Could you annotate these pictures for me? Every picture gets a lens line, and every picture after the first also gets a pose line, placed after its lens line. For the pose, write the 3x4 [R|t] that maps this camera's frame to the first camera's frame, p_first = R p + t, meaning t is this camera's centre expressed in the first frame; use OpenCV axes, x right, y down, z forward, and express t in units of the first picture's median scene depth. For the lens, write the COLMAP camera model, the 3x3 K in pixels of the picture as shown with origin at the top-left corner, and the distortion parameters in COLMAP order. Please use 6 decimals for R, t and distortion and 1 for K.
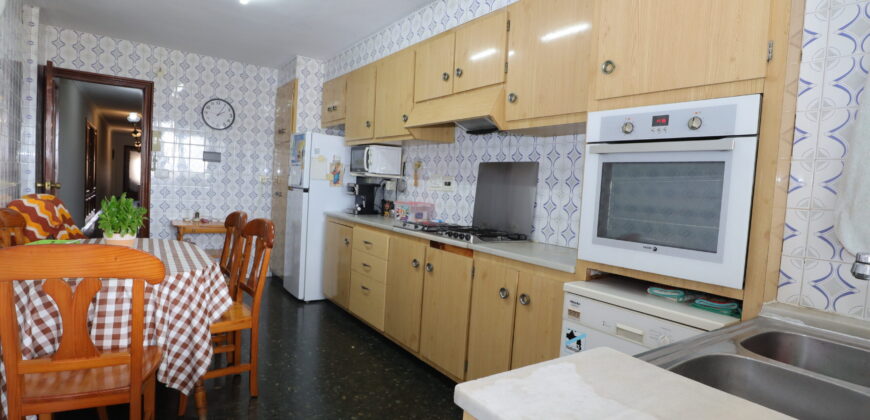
lens RADIAL K [[437.6, 0, 433.0], [0, 437.6, 211.5], [0, 0, 1]] dist [-0.034148, 0.009589]
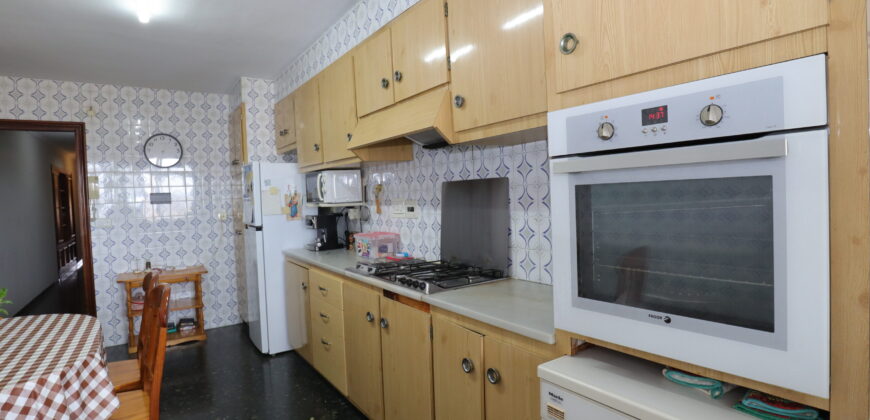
lens RADIAL K [[437.6, 0, 433.8], [0, 437.6, 208.3], [0, 0, 1]] dist [-0.034148, 0.009589]
pose [[0.995147, -0.097641, -0.012224, 0.105411], [0.097313, 0.994940, -0.025000, -0.047984], [0.014603, 0.023689, 0.999613, 0.194399]]
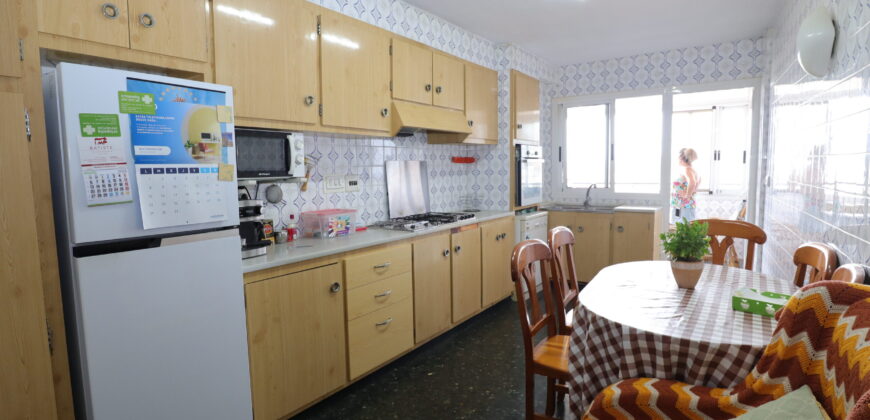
lens RADIAL K [[437.6, 0, 430.6], [0, 437.6, 209.9], [0, 0, 1]] dist [-0.034148, 0.009589]
pose [[-0.332562, -0.136476, 0.933154, -1.067162], [0.056147, 0.984853, 0.164047, -0.180110], [-0.941408, 0.106949, -0.319862, 1.380040]]
